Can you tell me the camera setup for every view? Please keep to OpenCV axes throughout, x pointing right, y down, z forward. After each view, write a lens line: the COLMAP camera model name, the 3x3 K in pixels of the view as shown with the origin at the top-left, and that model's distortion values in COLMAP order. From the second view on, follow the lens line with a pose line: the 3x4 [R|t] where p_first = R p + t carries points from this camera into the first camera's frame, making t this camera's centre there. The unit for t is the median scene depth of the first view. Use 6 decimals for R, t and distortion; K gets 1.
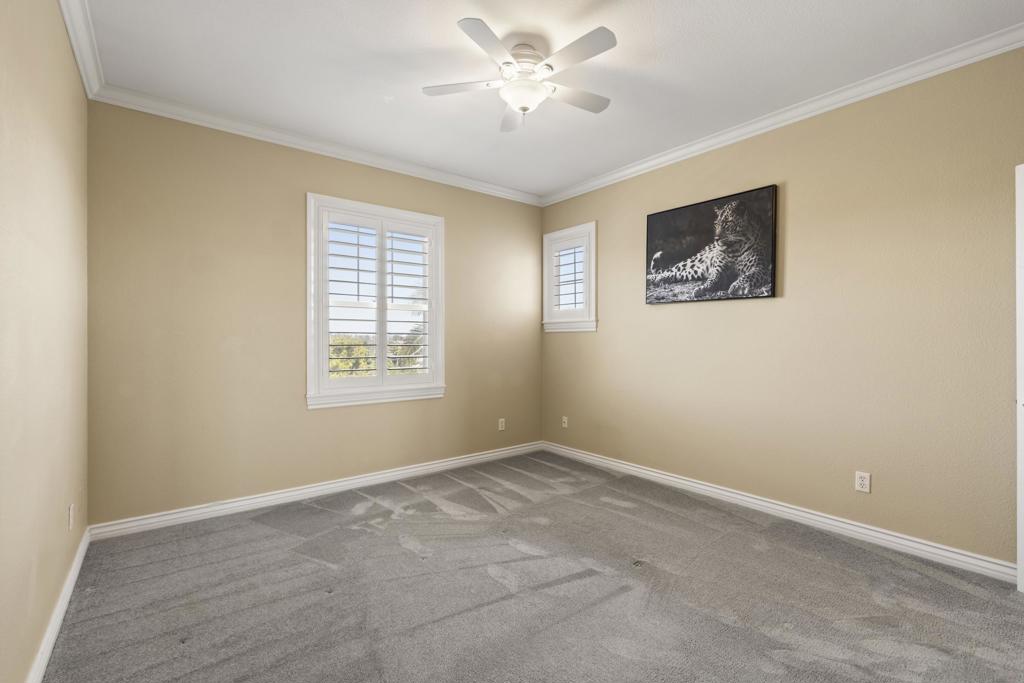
lens RADIAL K [[446.2, 0, 504.3], [0, 446.2, 342.4], [0, 0, 1]] dist [0.000794, 0.000130]
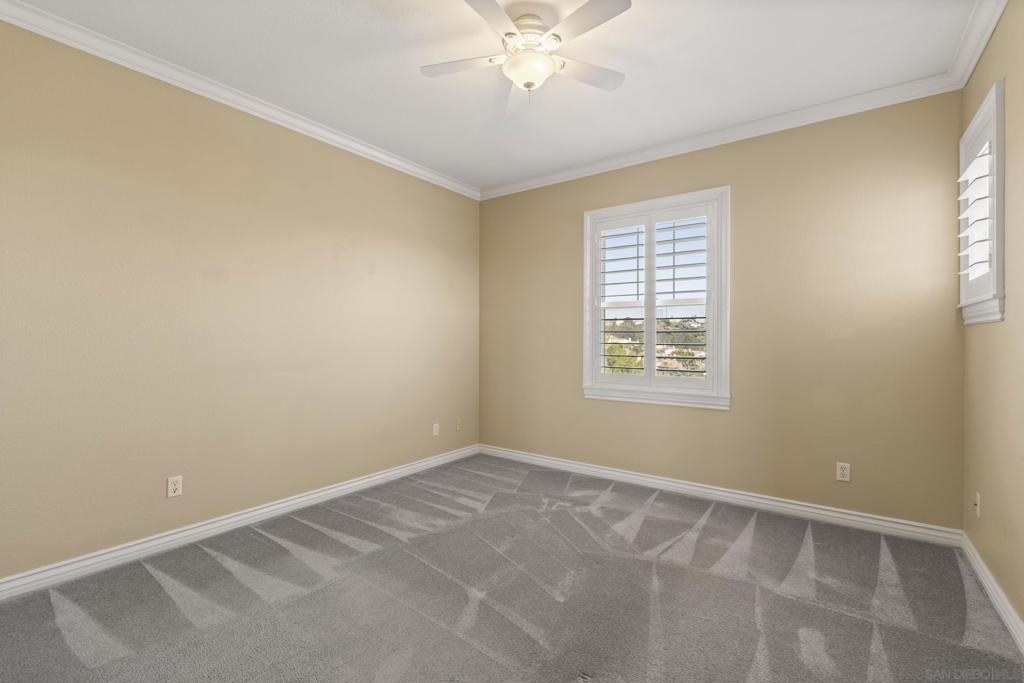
lens RADIAL K [[453.1, 0, 527.3], [0, 453.1, 338.6], [0, 0, 1]] dist [0.000989, 0.000474]
pose [[0.295101, 0.001938, -0.955464, 0.635260], [-0.005338, 0.999986, 0.000380, -0.004610], [0.955451, 0.004988, 0.295107, 0.497590]]
